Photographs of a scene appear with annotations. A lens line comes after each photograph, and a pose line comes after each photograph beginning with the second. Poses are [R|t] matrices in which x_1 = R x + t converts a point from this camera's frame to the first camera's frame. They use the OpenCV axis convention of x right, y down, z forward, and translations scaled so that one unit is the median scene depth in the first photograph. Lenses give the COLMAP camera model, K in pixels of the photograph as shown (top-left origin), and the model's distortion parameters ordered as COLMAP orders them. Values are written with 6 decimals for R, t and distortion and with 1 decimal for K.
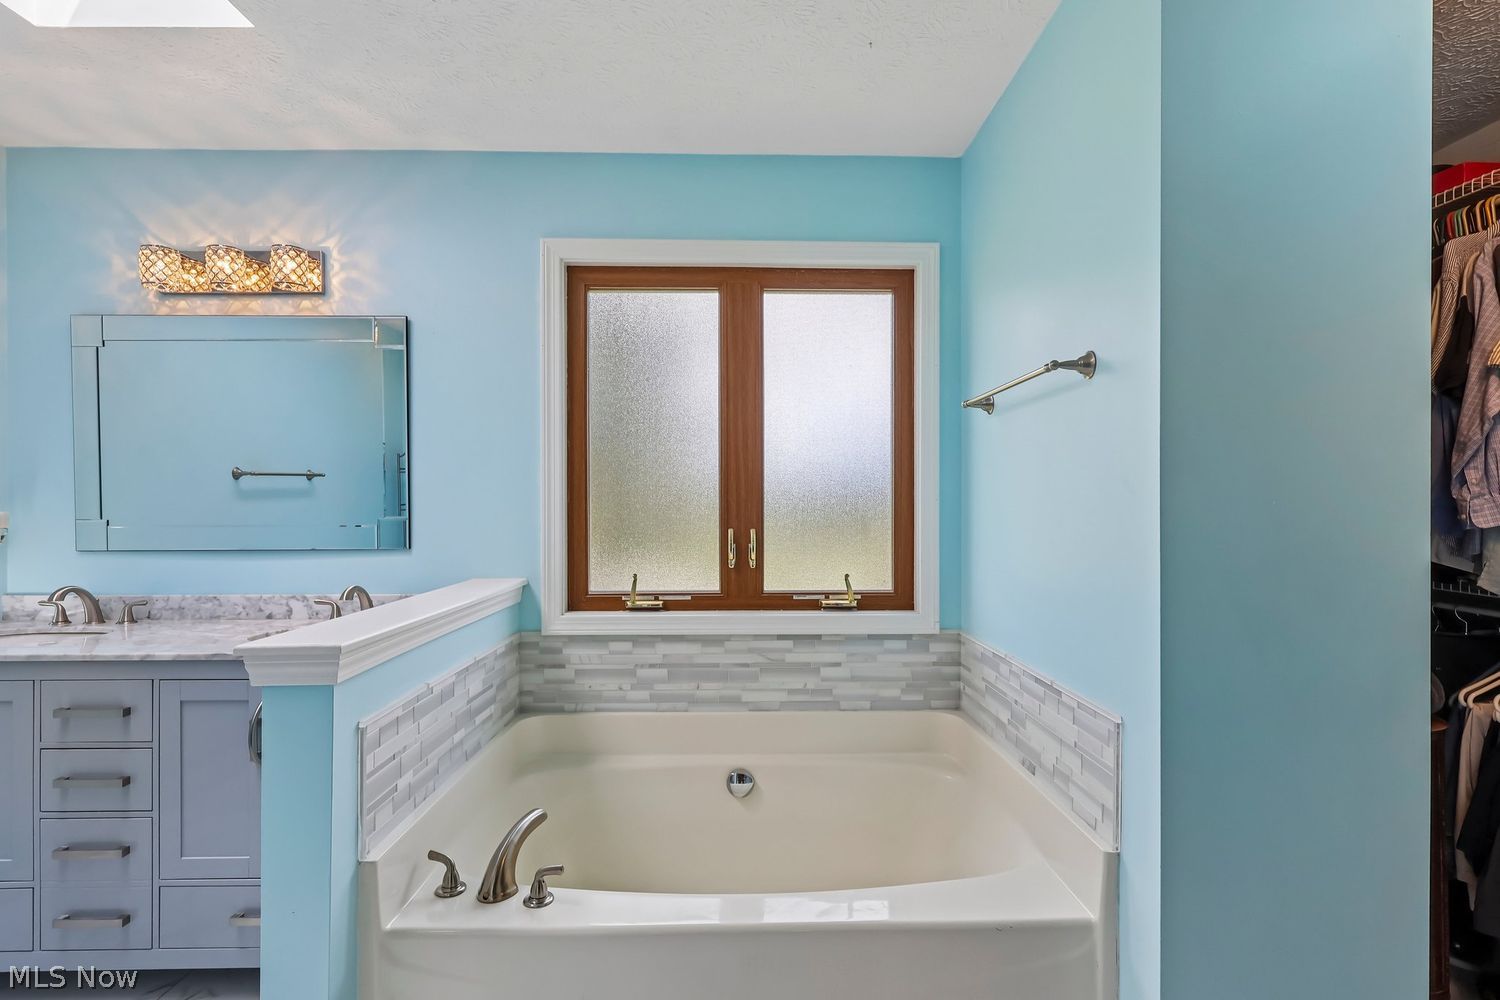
lens RADIAL K [[716.0, 0, 759.1], [0, 716.0, 508.5], [0, 0, 1]] dist [0.001051, 0.001276]
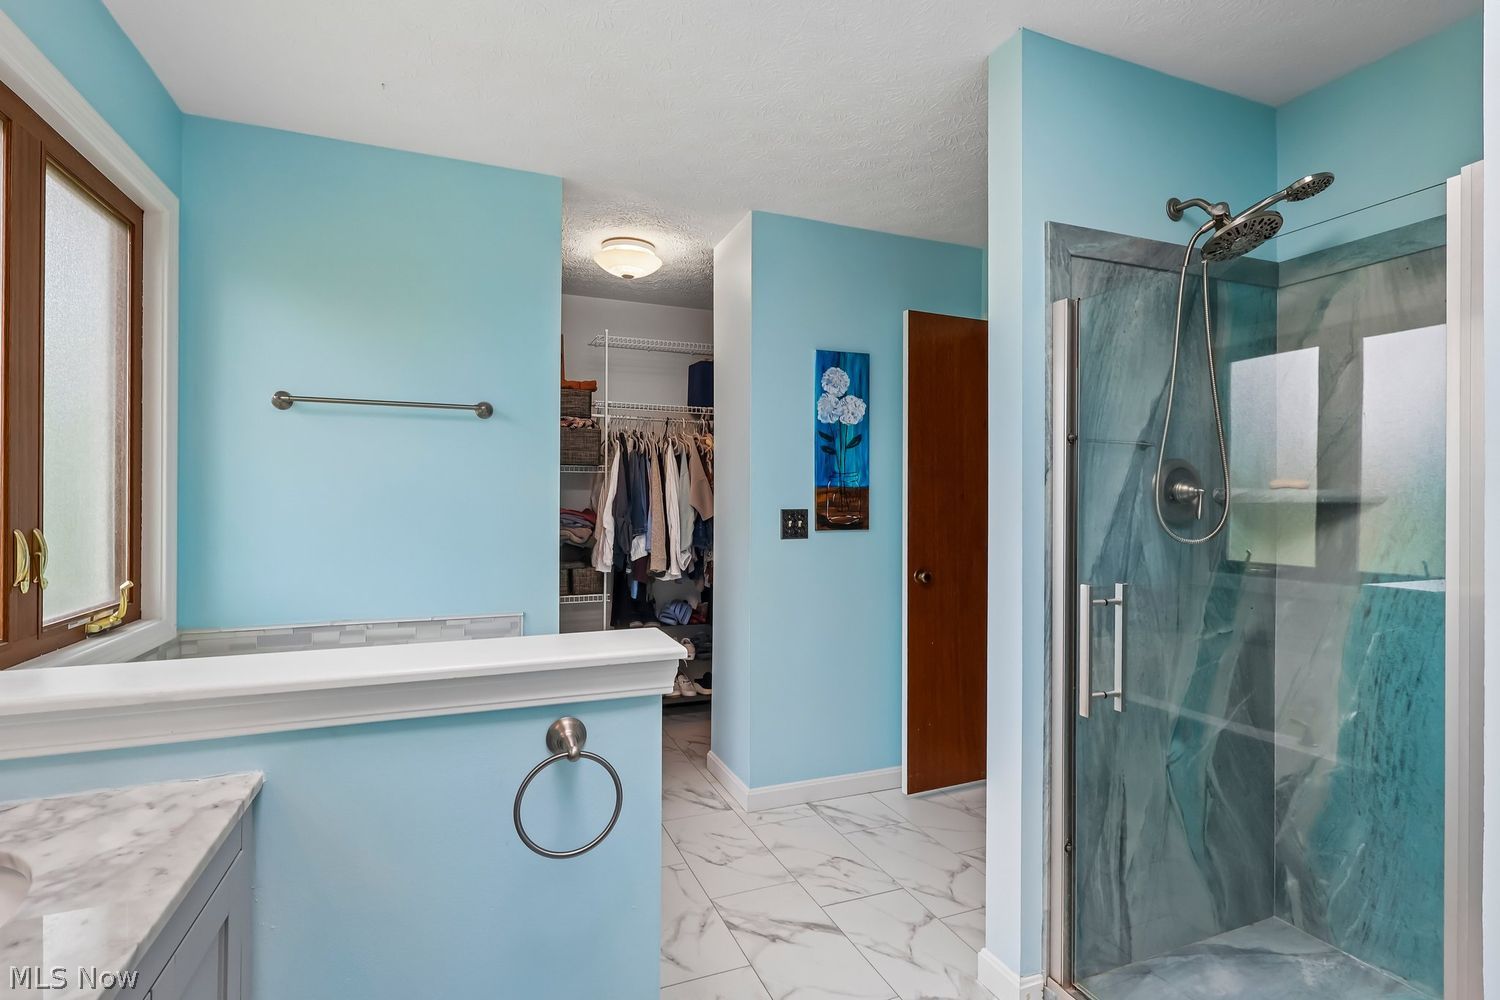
lens RADIAL K [[716.0, 0, 752.4], [0, 716.0, 499.2], [0, 0, 1]] dist [0.001051, 0.001276]
pose [[-0.356119, 0.001194, 0.934440, -0.849522], [0.000796, 0.999999, -0.000975, 0.003198], [-0.934440, 0.000397, -0.356120, 0.659239]]
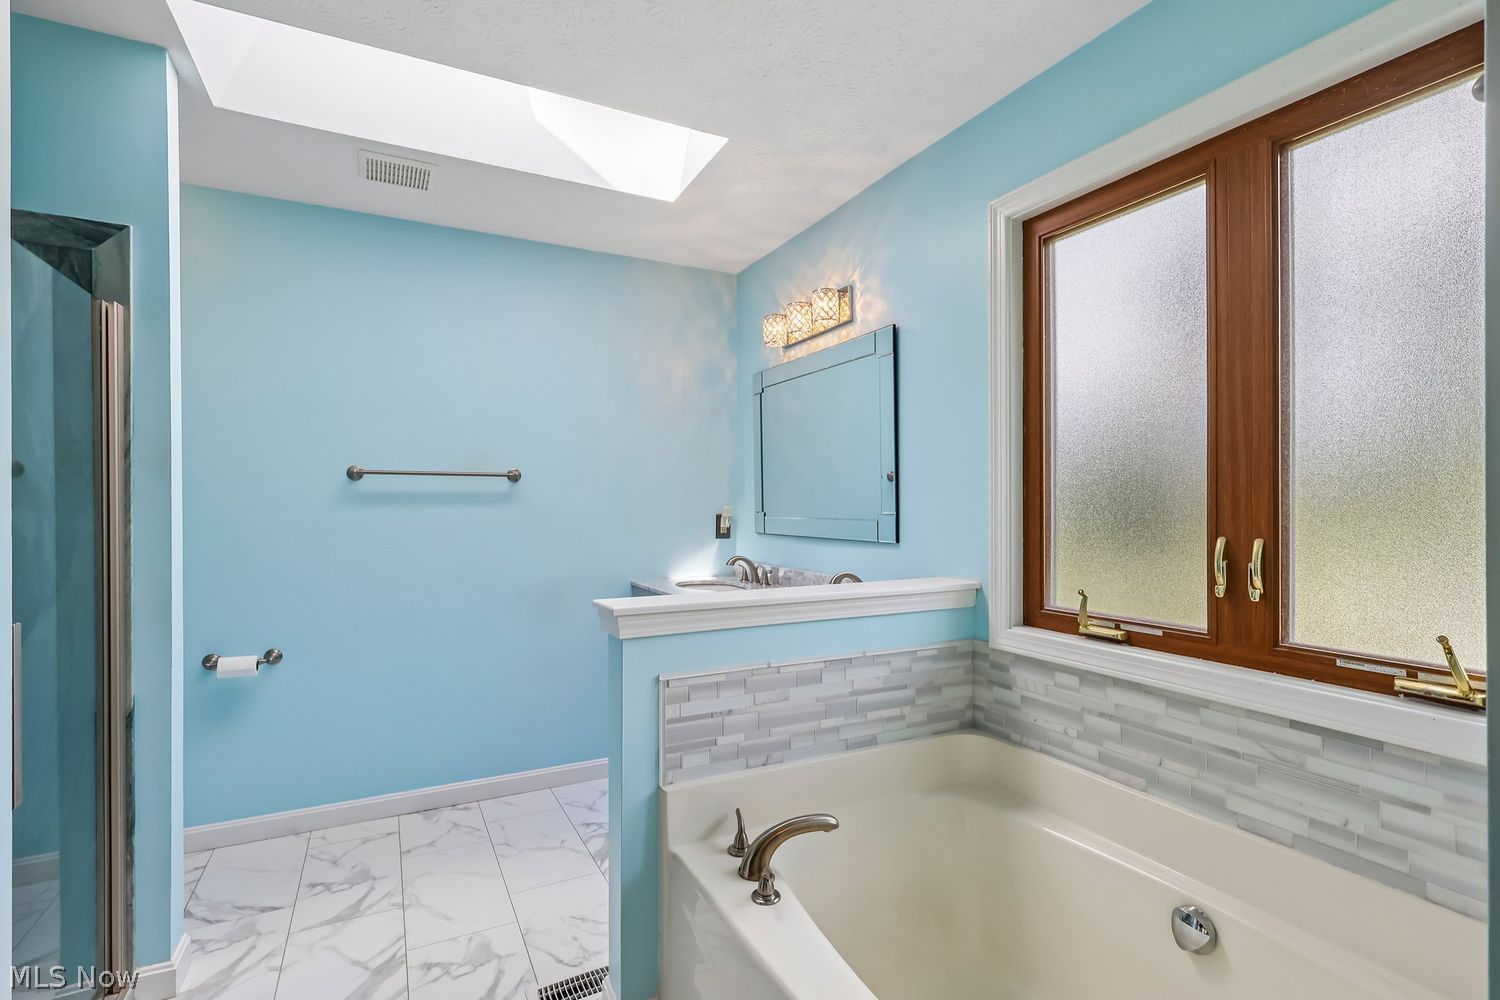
lens RADIAL K [[716.0, 0, 752.4], [0, 716.0, 502.8], [0, 0, 1]] dist [0.001051, 0.001276]
pose [[0.439652, -0.000417, -0.898168, 0.368397], [-0.002699, 0.999995, -0.001785, -0.000593], [0.898164, 0.003209, 0.439649, 0.341863]]
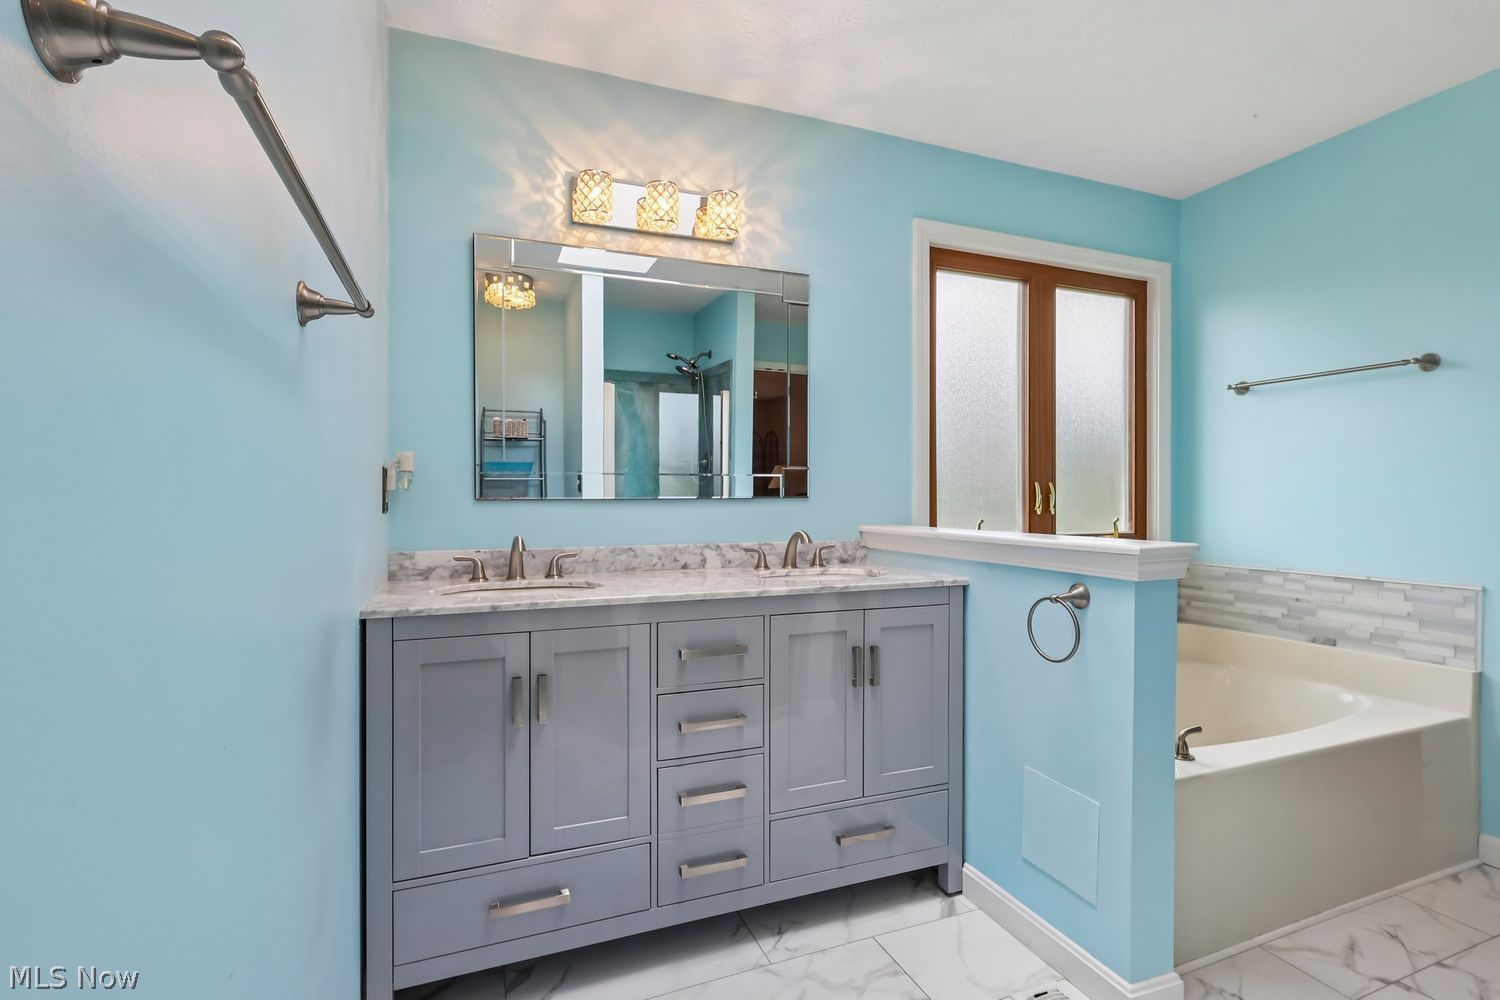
lens RADIAL K [[716.0, 0, 749.7], [0, 716.0, 496.9], [0, 0, 1]] dist [0.001051, 0.001276]
pose [[0.935412, 0.000284, 0.353560, -0.938150], [0.000715, 0.999996, -0.002695, 0.057702], [-0.353559, 0.002774, 0.935408, 0.053293]]
